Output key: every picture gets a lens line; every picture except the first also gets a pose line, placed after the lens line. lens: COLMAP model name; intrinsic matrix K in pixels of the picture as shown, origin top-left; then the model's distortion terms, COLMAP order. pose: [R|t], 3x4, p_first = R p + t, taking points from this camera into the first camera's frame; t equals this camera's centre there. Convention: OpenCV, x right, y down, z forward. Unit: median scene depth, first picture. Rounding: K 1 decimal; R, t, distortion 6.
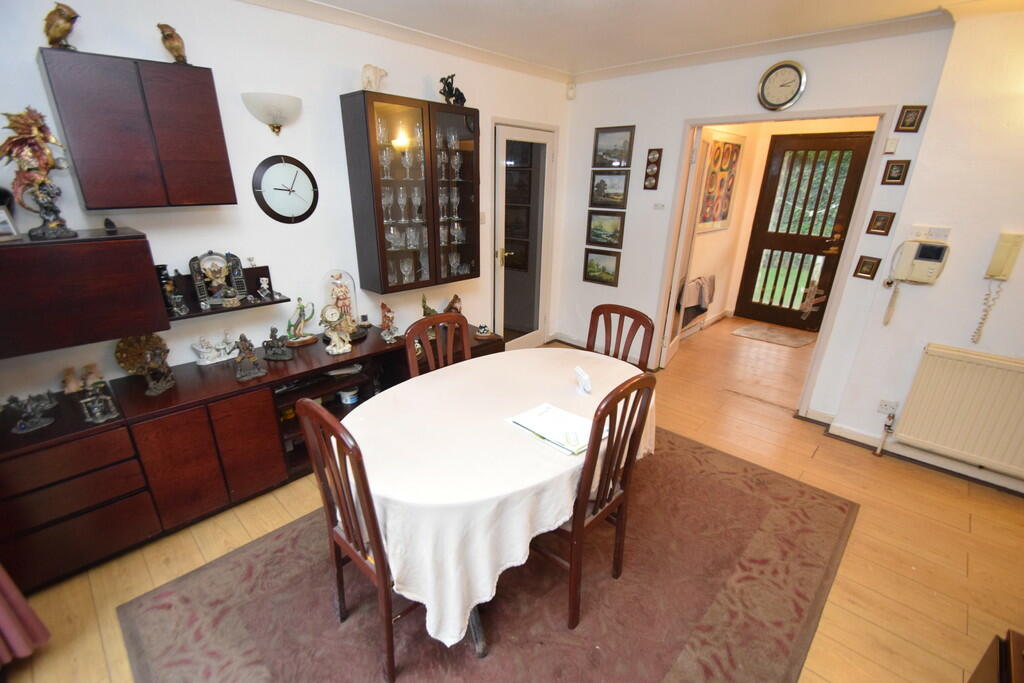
lens RADIAL K [[450.9, 0, 502.7], [0, 450.9, 345.6], [0, 0, 1]] dist [-0.009398, -0.001691]
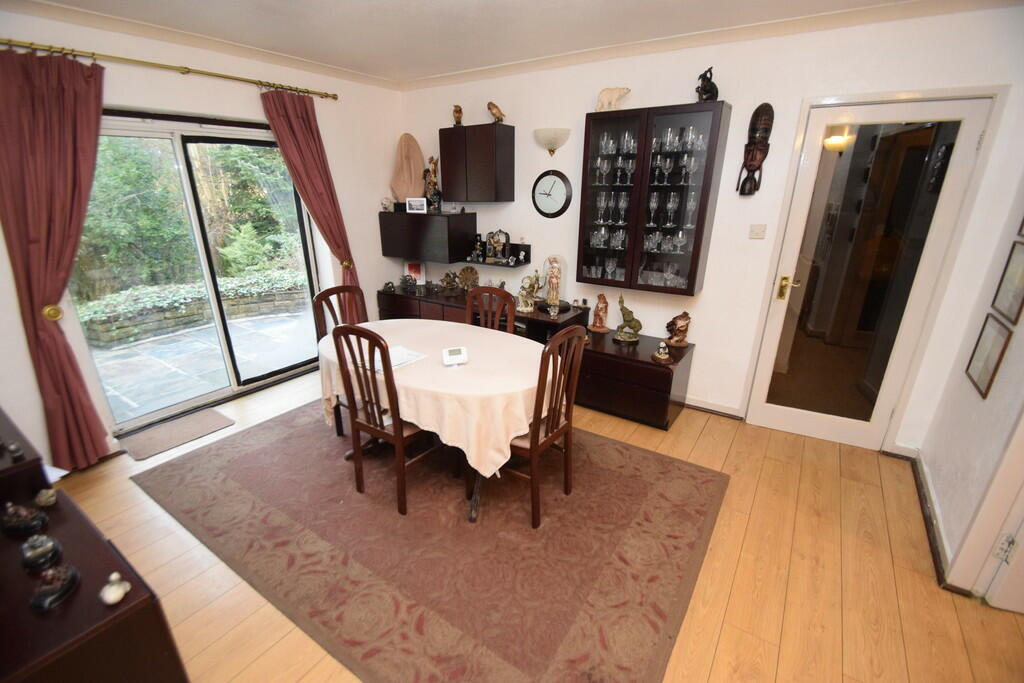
lens RADIAL K [[450.9, 0, 510.1], [0, 450.9, 350.7], [0, 0, 1]] dist [-0.009398, -0.001691]
pose [[0.185365, 0.323966, -0.927732, 0.558067], [-0.330400, 0.909676, 0.251645, -0.122283], [0.925460, 0.259876, 0.275660, 0.356661]]
